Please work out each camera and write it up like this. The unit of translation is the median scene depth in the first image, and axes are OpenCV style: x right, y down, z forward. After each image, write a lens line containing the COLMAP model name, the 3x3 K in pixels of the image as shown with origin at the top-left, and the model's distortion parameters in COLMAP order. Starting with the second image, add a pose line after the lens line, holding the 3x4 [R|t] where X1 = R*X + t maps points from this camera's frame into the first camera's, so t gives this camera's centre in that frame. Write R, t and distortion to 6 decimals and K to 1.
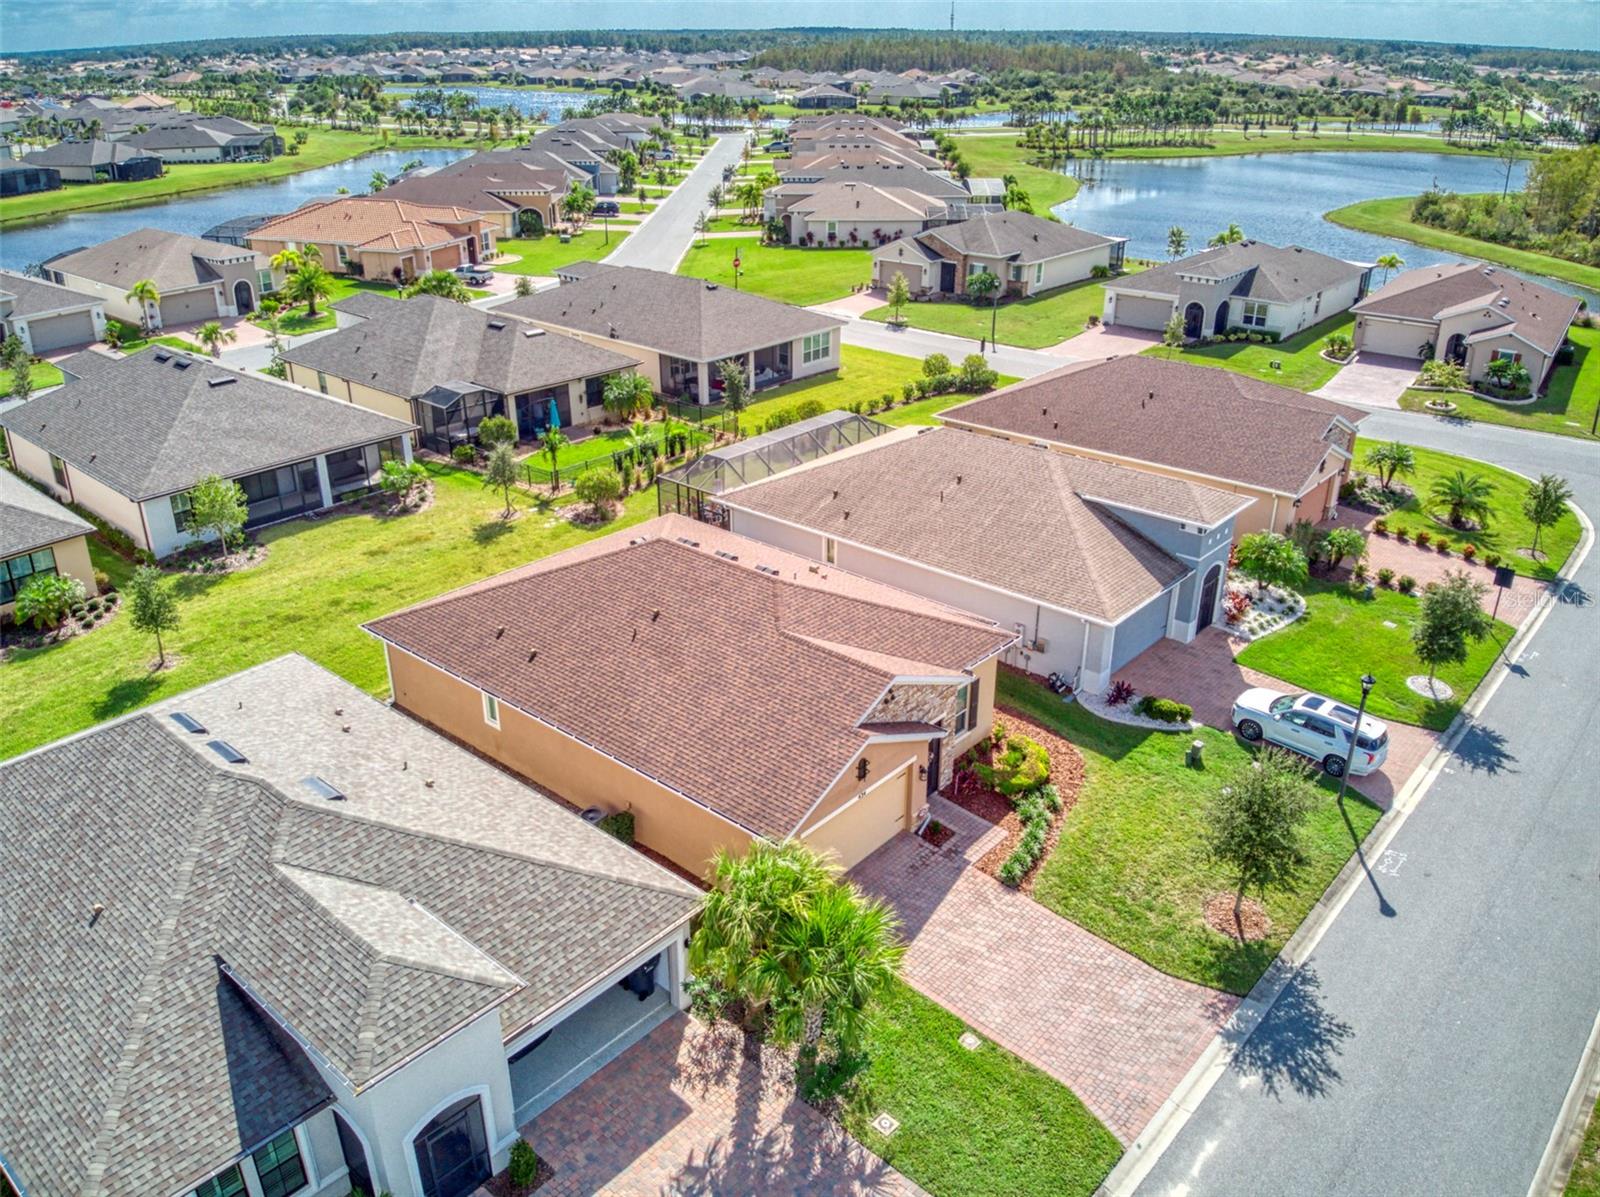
lens RADIAL K [[1185.3, 0, 825.9], [0, 1185.3, 591.0], [0, 0, 1]] dist [0.160825, -0.440781]
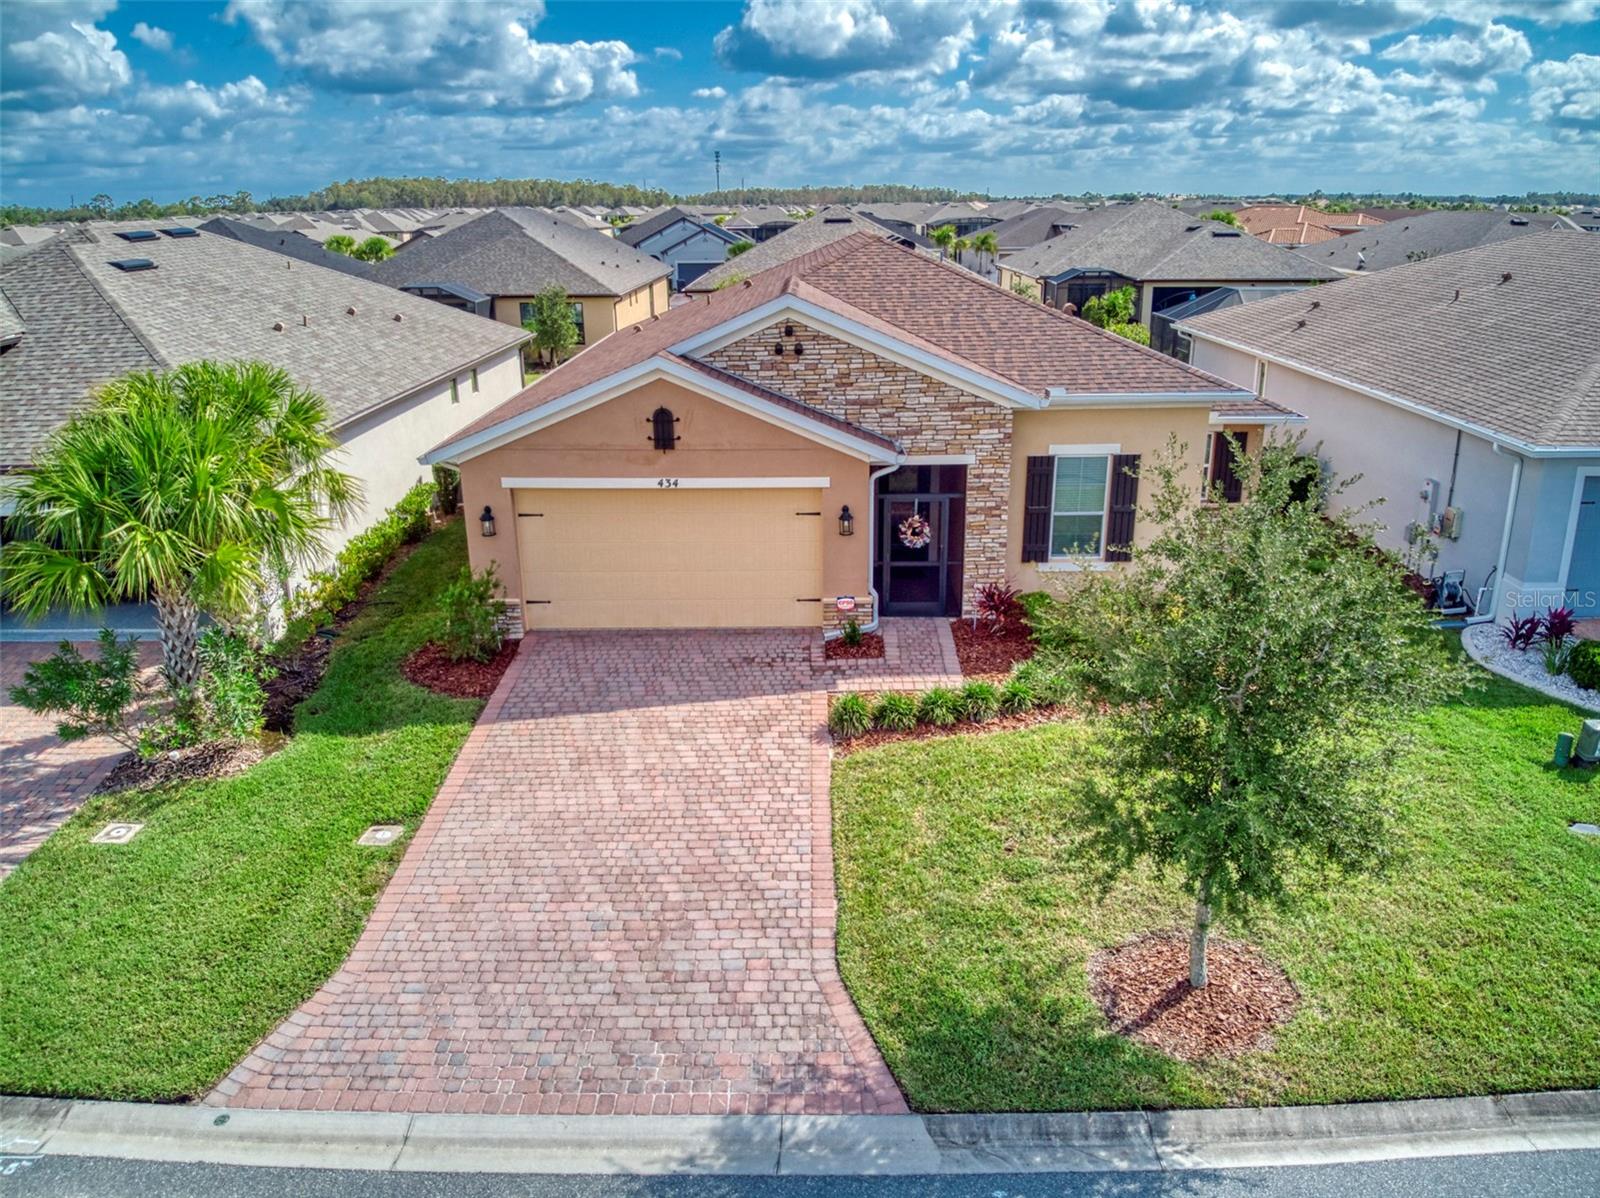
lens RADIAL K [[1185.3, 0, 825.9], [0, 1185.3, 591.5], [0, 0, 1]] dist [0.160825, -0.440781]
pose [[0.646010, 0.214250, -0.732645, 0.515639], [-0.295472, 0.955167, 0.018791, 0.190012], [0.703824, 0.204336, 0.680352, 0.687310]]
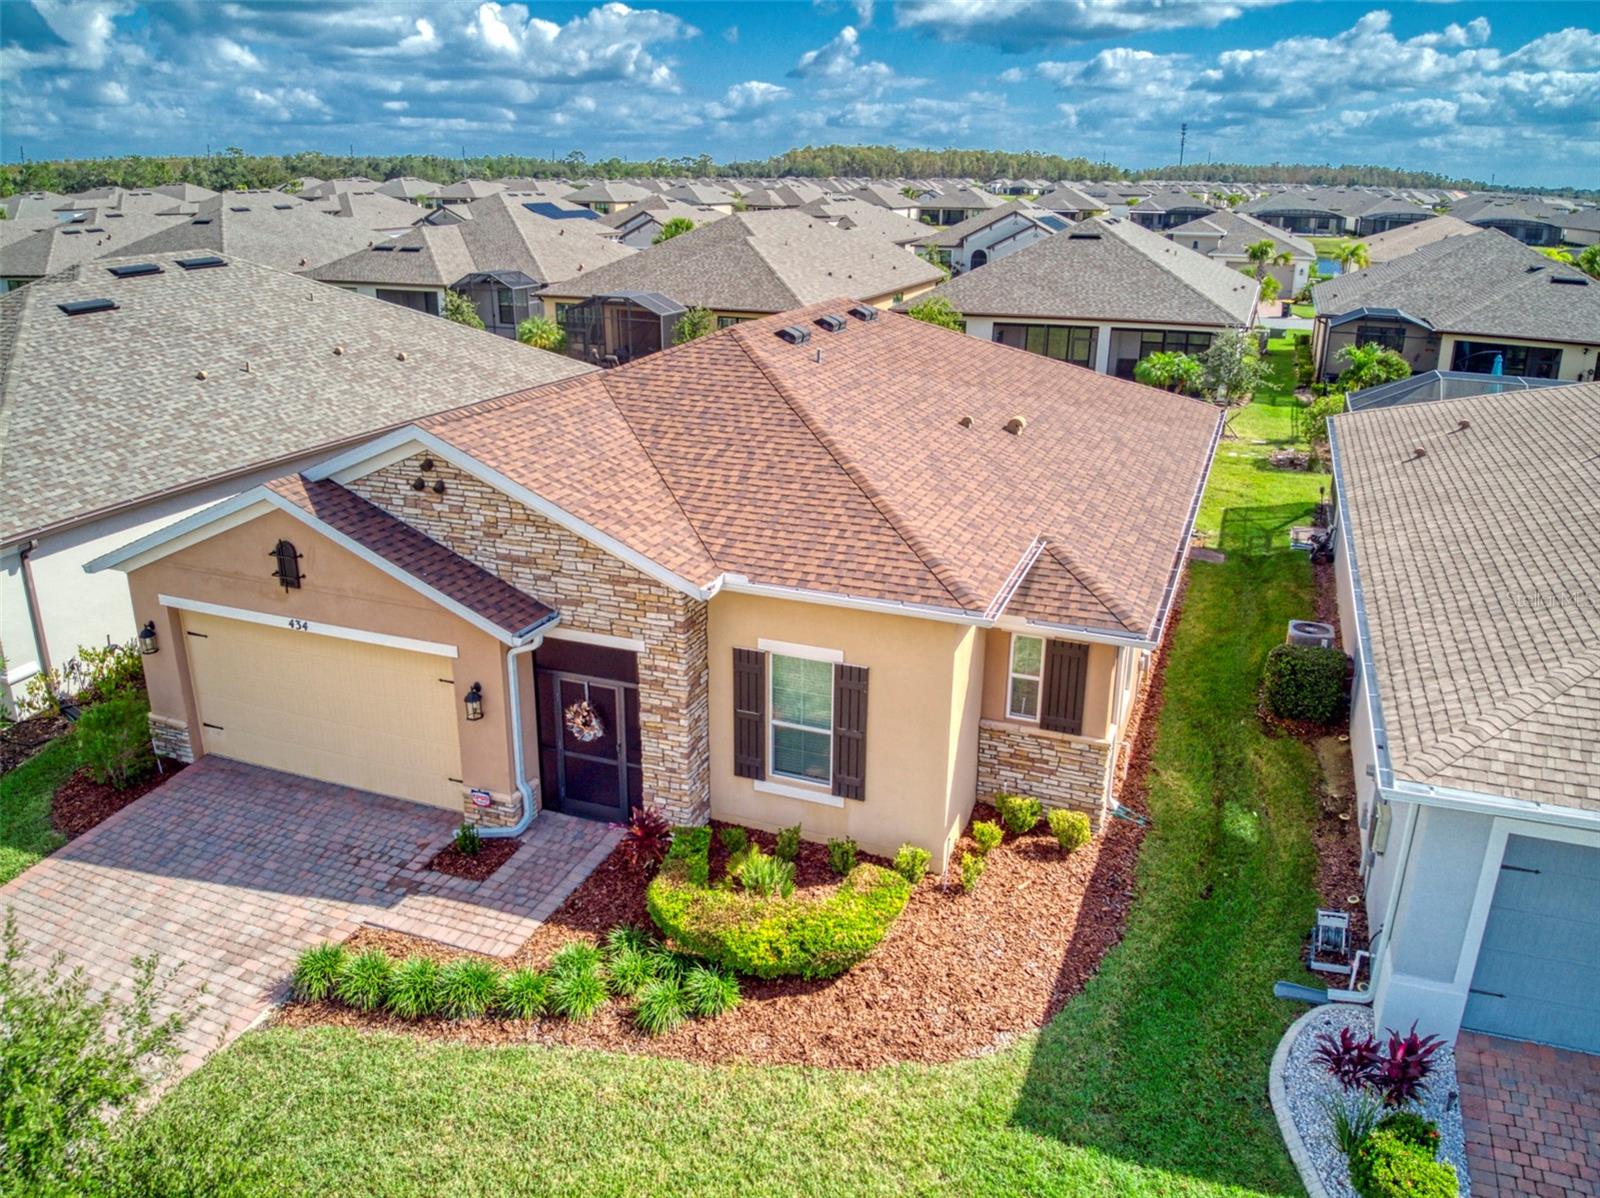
lens RADIAL K [[1185.3, 0, 825.9], [0, 1185.3, 591.5], [0, 0, 1]] dist [0.160825, -0.440781]
pose [[0.332215, 0.301752, -0.893633, 0.546562], [-0.396071, 0.904493, 0.158176, -0.004690], [0.856015, 0.301393, 0.420001, 0.988937]]
